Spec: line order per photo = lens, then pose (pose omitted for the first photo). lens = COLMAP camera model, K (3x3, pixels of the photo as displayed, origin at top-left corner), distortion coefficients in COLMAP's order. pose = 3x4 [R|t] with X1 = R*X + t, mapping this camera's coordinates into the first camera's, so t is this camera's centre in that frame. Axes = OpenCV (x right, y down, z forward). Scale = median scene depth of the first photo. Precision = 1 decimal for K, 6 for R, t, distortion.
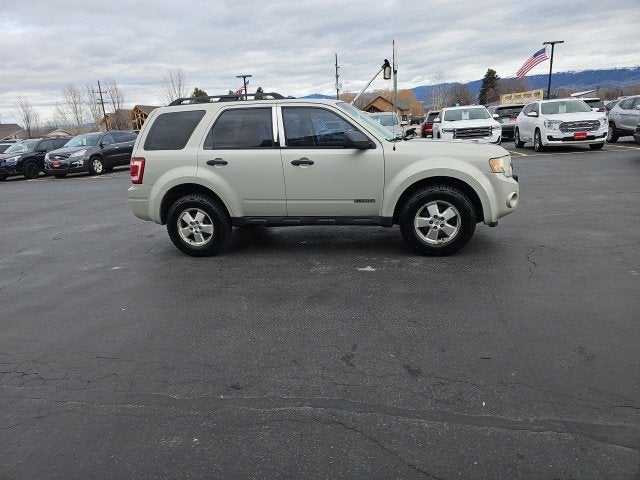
lens RADIAL K [[417.9, 0, 312.3], [0, 417.9, 236.0], [0, 0, 1]] dist [0.059460, -0.044561]
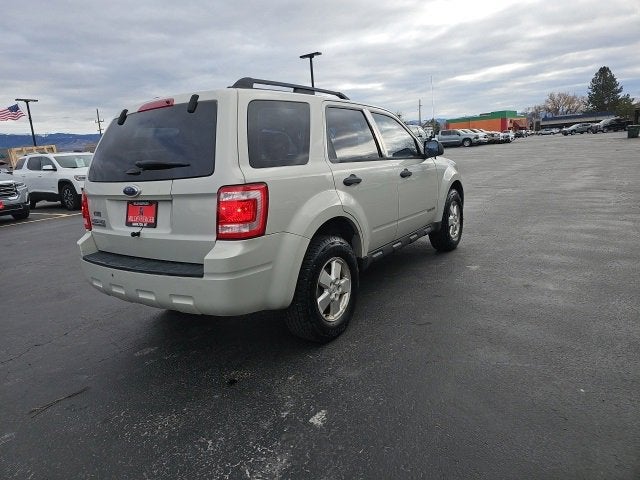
lens RADIAL K [[417.9, 0, 312.4], [0, 417.9, 234.7], [0, 0, 1]] dist [0.060546, -0.048278]
pose [[0.396431, -0.148926, 0.905905, -0.858244], [0.275772, 0.960502, 0.037222, -0.132965], [-0.875667, 0.235067, 0.421842, 0.783663]]
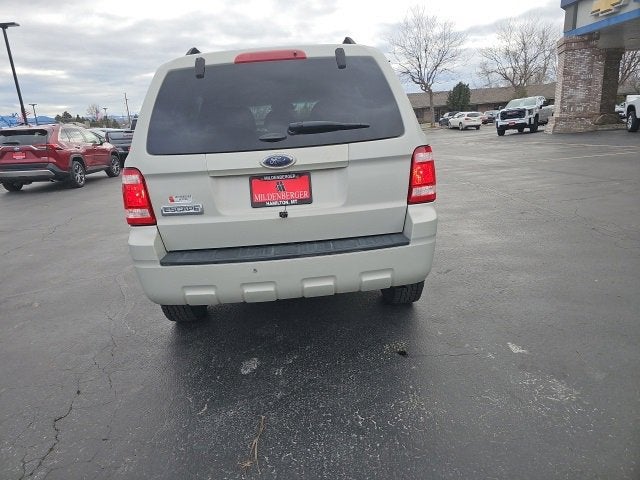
lens RADIAL K [[417.9, 0, 310.5], [0, 417.9, 236.3], [0, 0, 1]] dist [0.060546, -0.048278]
pose [[-0.243349, -0.168135, 0.955255, -0.886675], [0.318354, 0.916455, 0.242406, -0.257124], [-0.916205, 0.363099, -0.169492, 1.288452]]
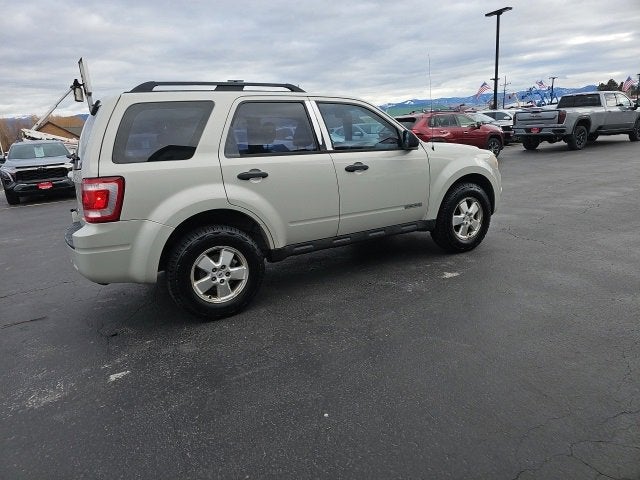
lens RADIAL K [[417.9, 0, 310.7], [0, 417.9, 242.4], [0, 0, 1]] dist [0.060546, -0.048278]
pose [[0.754815, -0.153159, 0.637807, -0.608591], [0.186922, 0.982265, 0.014662, -0.056488], [-0.628741, 0.108153, 0.770057, 0.408784]]
